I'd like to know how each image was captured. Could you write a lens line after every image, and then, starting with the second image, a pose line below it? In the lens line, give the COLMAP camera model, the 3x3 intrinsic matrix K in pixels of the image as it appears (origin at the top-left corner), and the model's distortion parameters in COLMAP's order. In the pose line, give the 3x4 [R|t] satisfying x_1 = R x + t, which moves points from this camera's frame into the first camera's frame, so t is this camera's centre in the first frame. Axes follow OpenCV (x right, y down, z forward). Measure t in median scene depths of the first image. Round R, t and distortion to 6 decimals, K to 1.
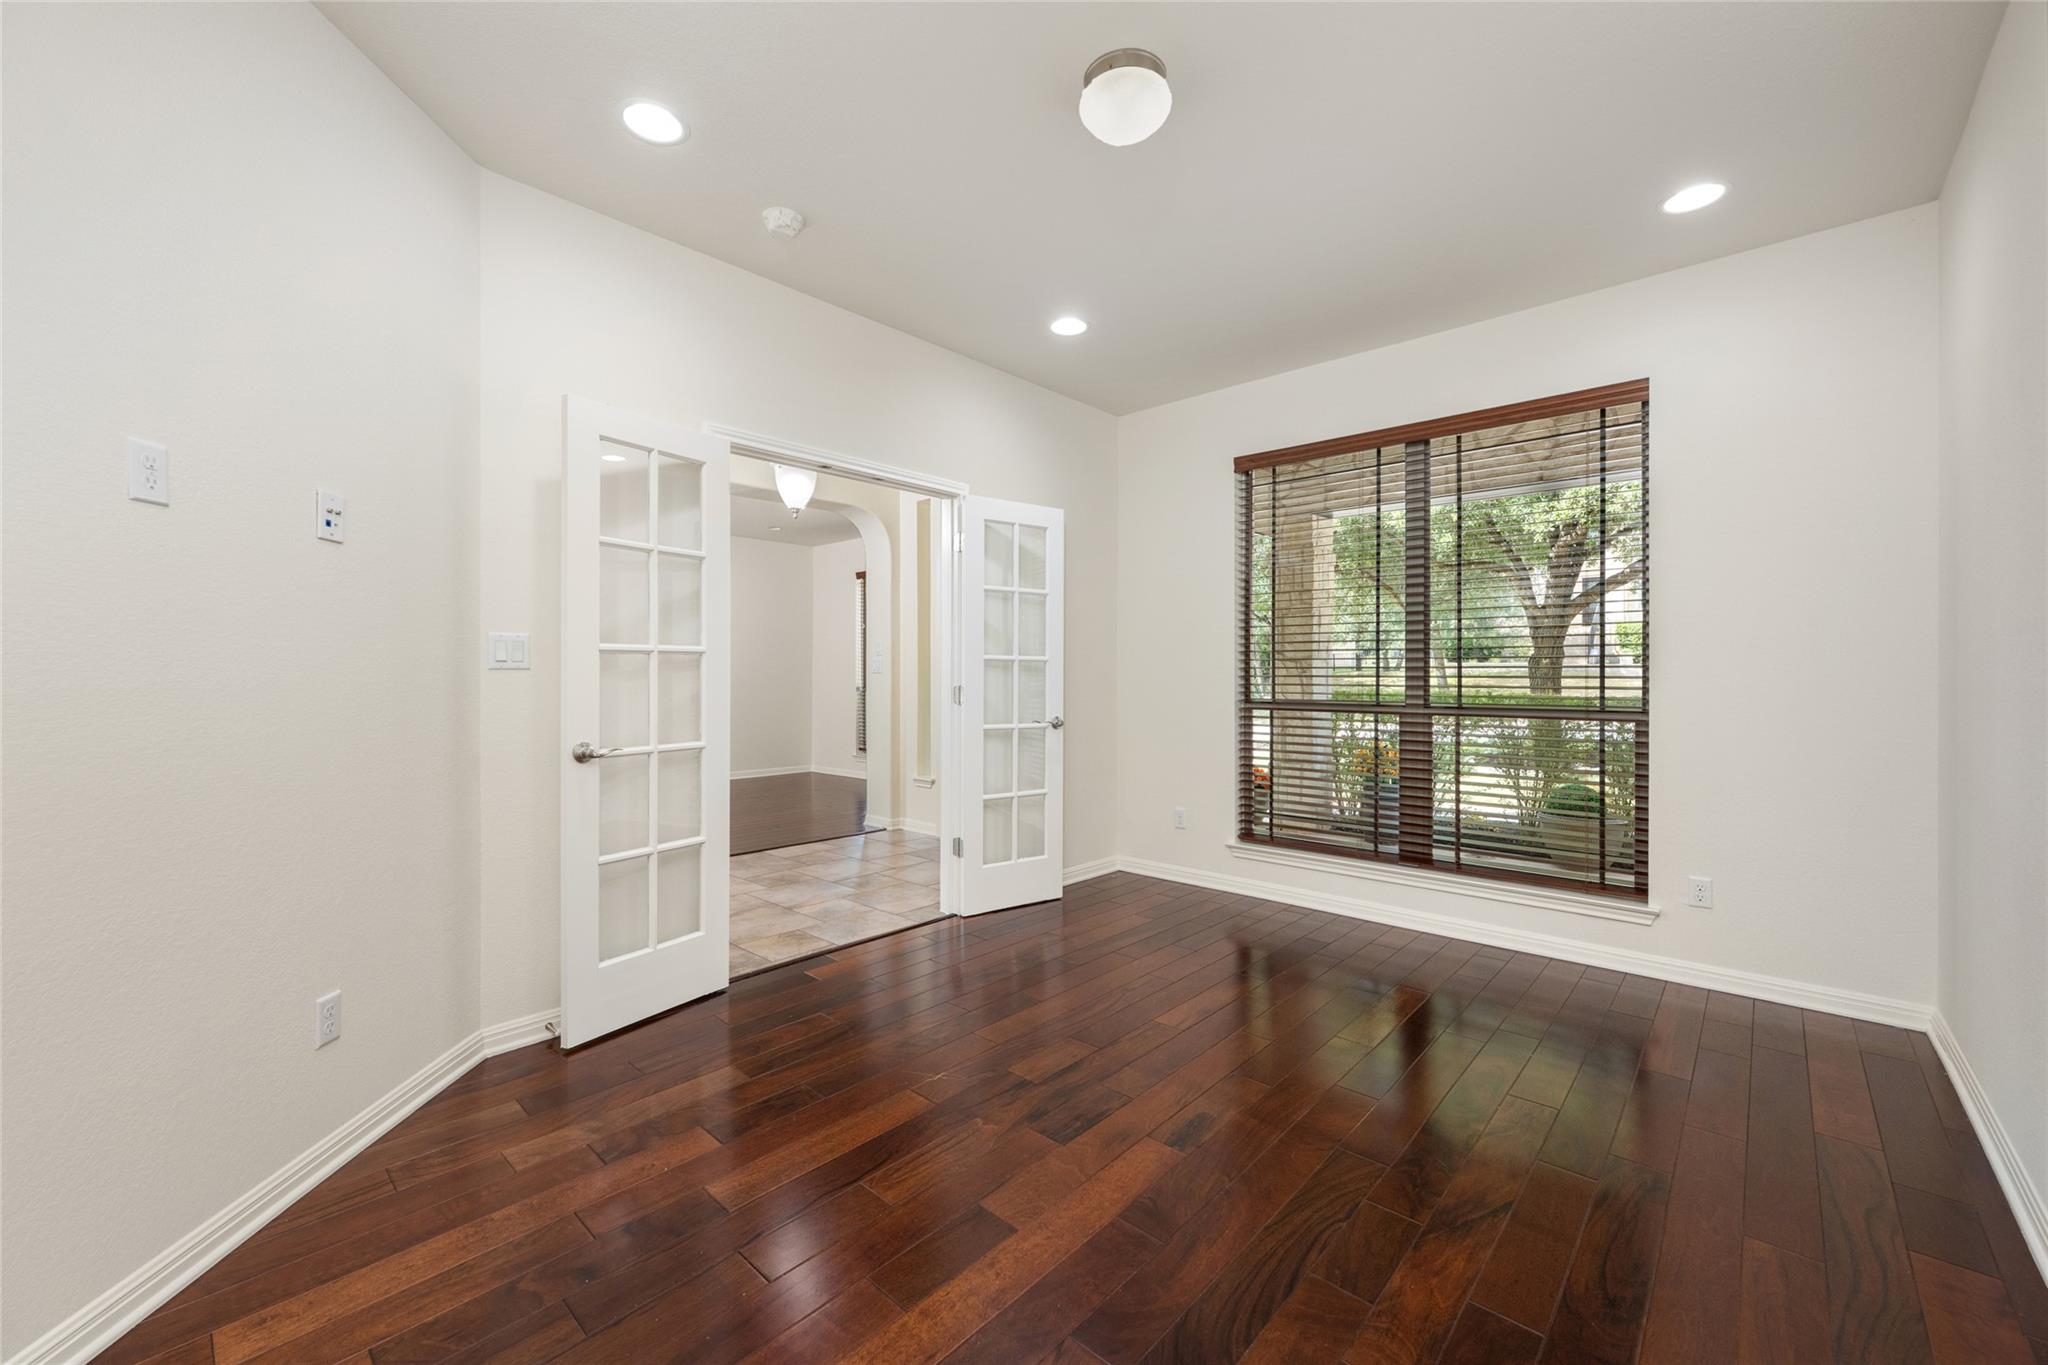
lens RADIAL K [[830.4, 0, 1009.5], [0, 830.4, 678.6], [0, 0, 1]] dist [-0.003782, -0.000199]
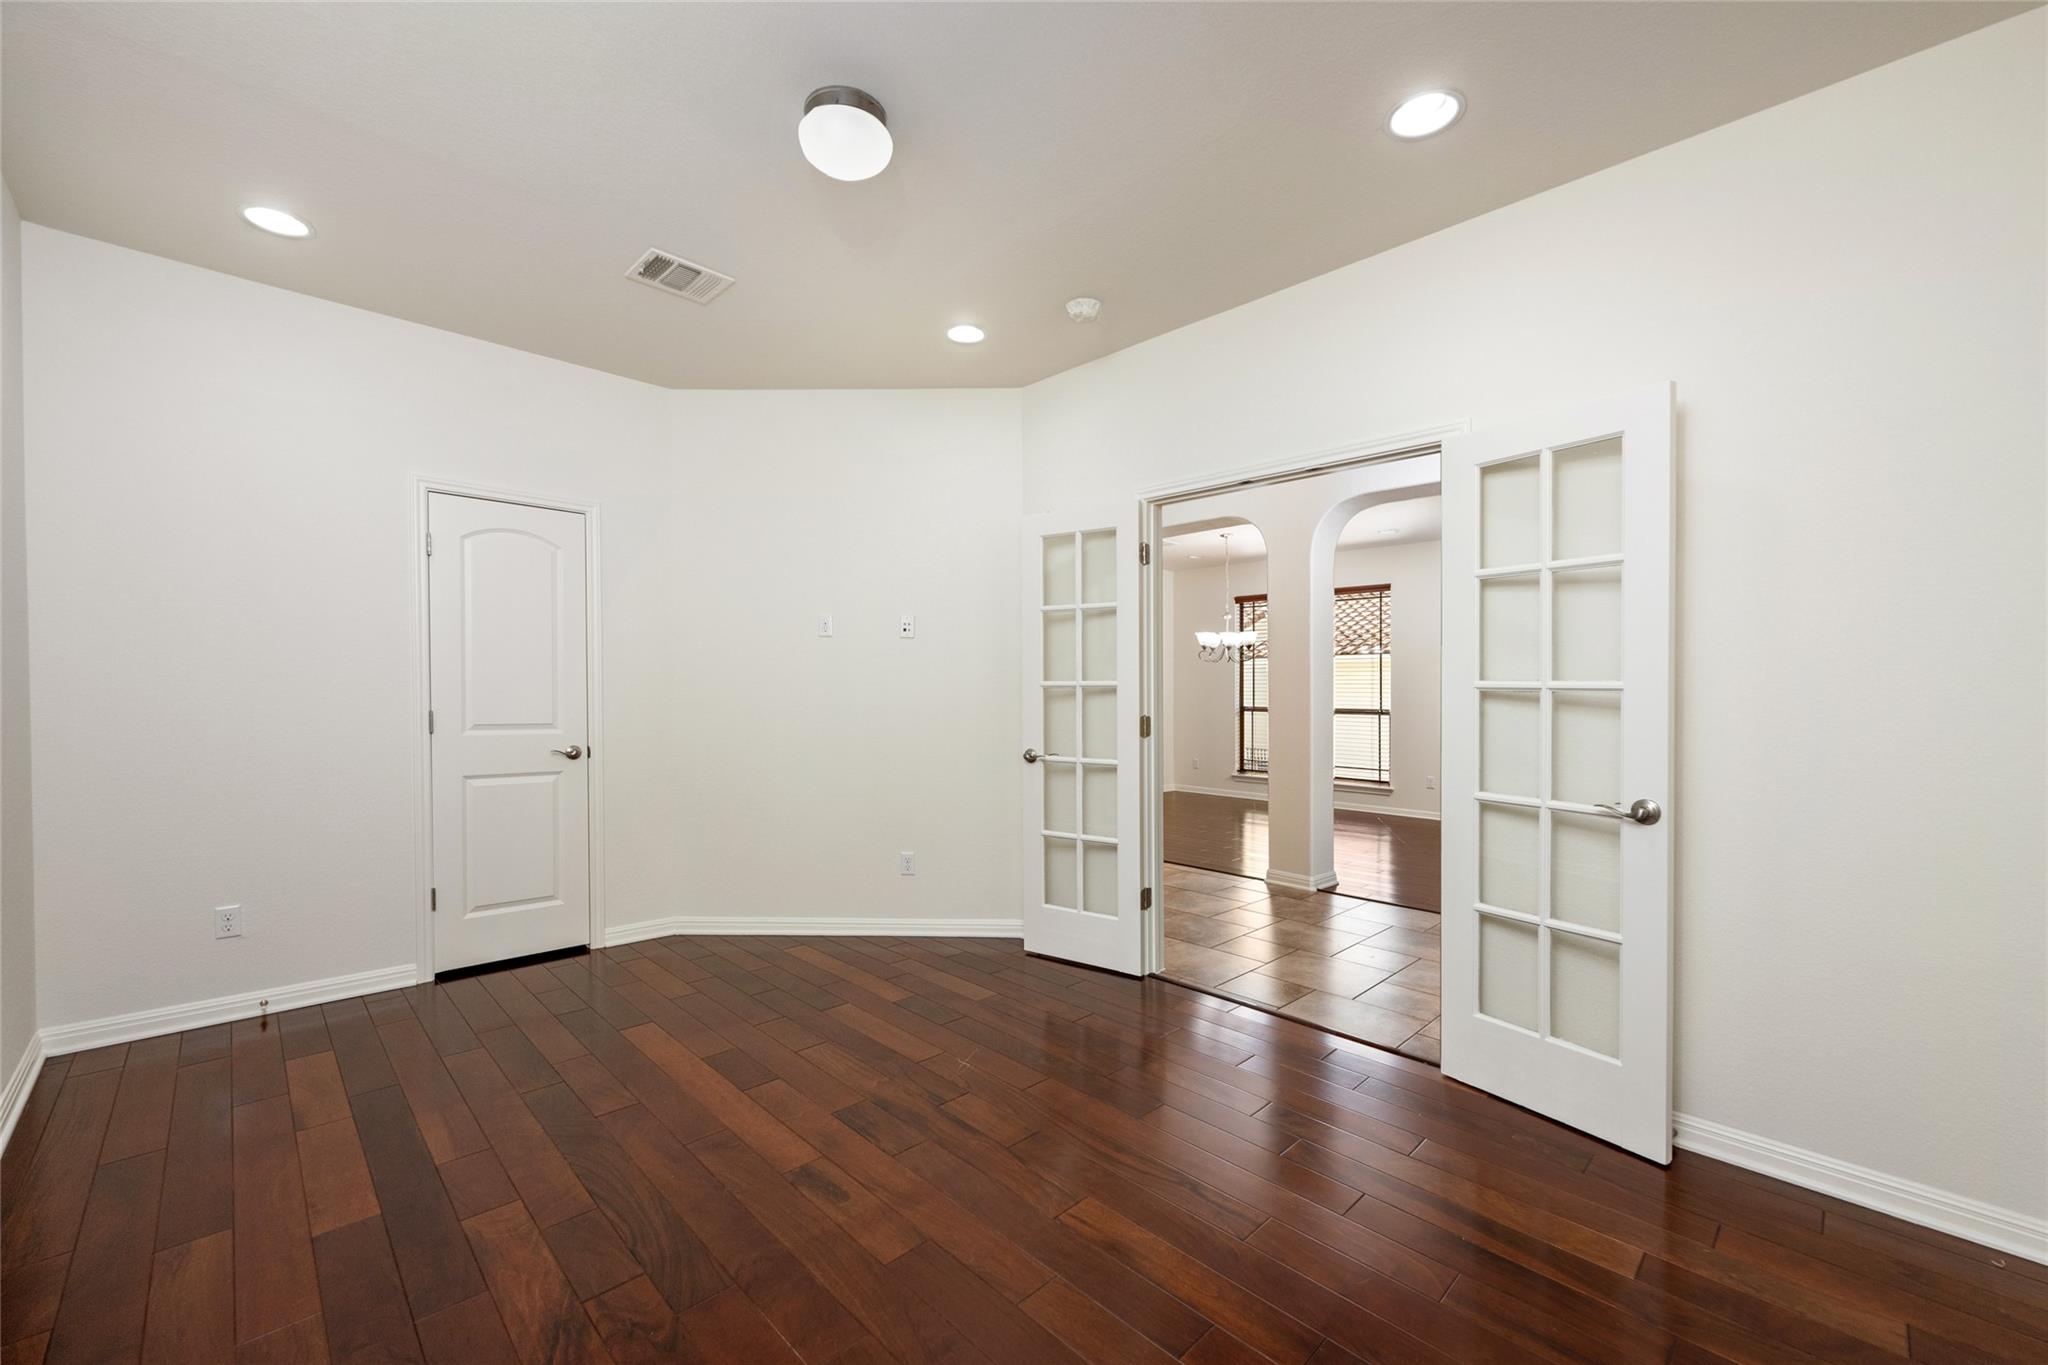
lens RADIAL K [[830.4, 0, 1017.9], [0, 830.4, 699.1], [0, 0, 1]] dist [-0.003782, -0.000199]
pose [[-0.062847, 0.008271, -0.997989, 1.035122], [-0.013746, 0.999864, 0.009152, -0.026692], [0.997928, 0.014294, -0.062725, 1.142388]]
